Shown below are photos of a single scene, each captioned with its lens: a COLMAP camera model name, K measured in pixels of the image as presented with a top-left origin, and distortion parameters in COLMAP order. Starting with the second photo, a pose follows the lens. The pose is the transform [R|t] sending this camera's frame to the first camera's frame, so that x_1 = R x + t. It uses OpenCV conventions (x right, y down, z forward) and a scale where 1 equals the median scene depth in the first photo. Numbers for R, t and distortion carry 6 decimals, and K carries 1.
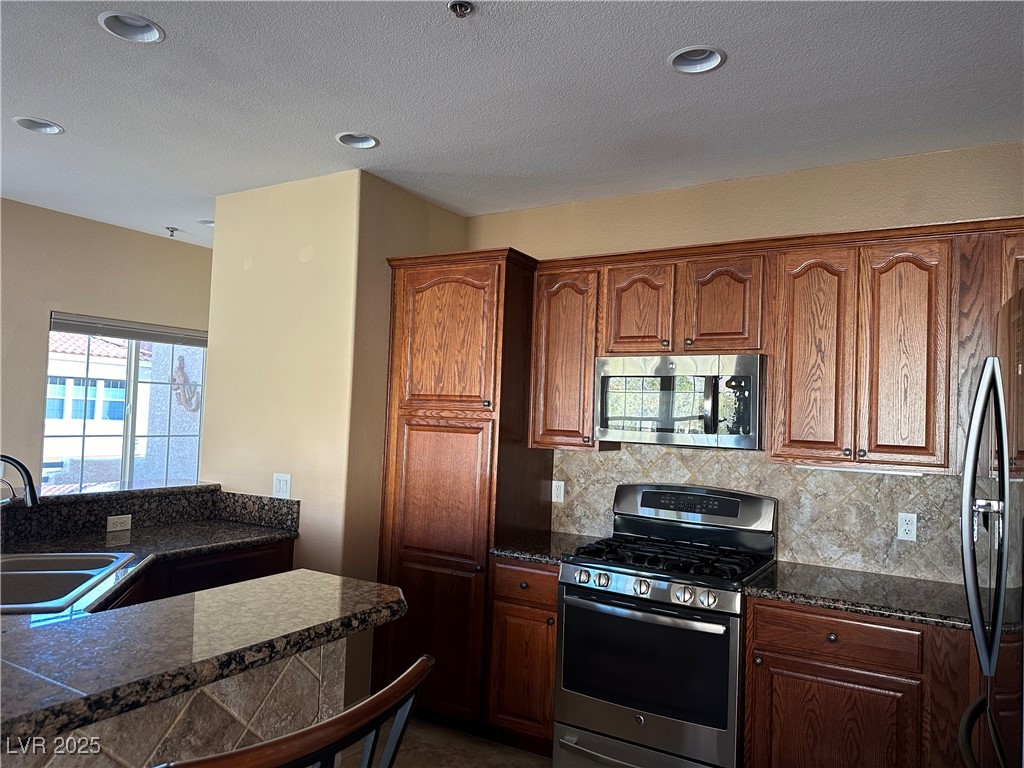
lens RADIAL K [[722.7, 0, 511.9], [0, 722.7, 384.2], [0, 0, 1]] dist [0.000747, -0.001173]
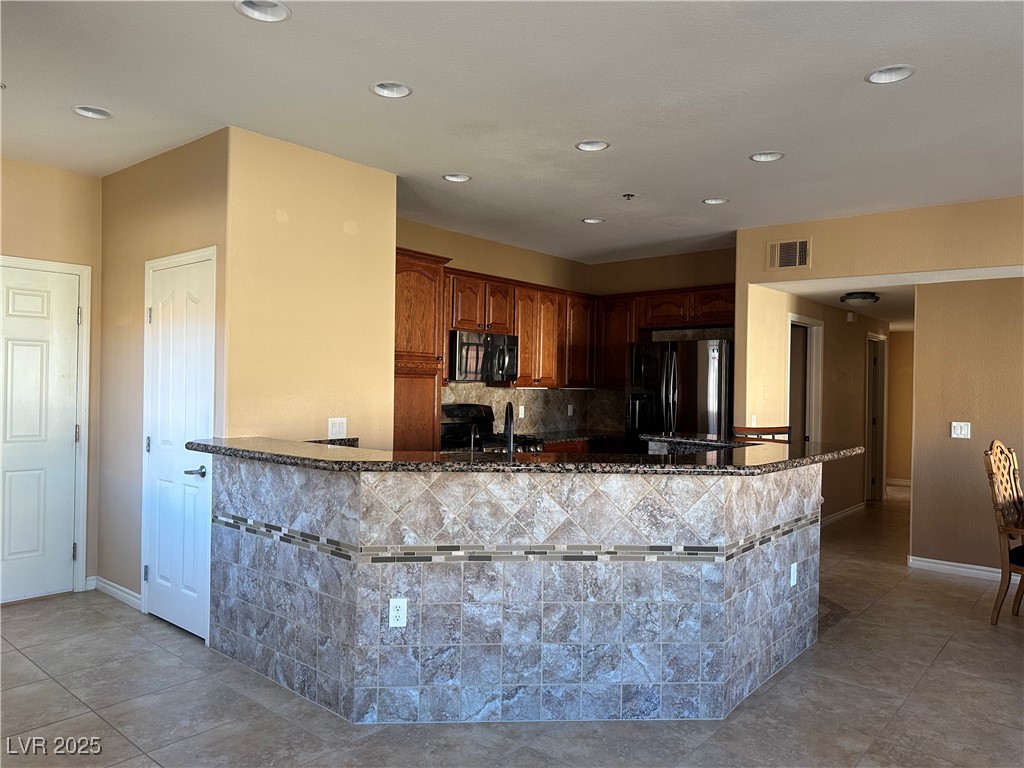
lens RADIAL K [[722.7, 0, 511.8], [0, 722.7, 384.7], [0, 0, 1]] dist [0.000747, -0.001173]
pose [[0.160559, -0.038251, 0.986285, -1.492980], [-0.049635, 0.997672, 0.046773, 0.003646], [-0.985777, -0.056464, 0.158286, 0.586872]]
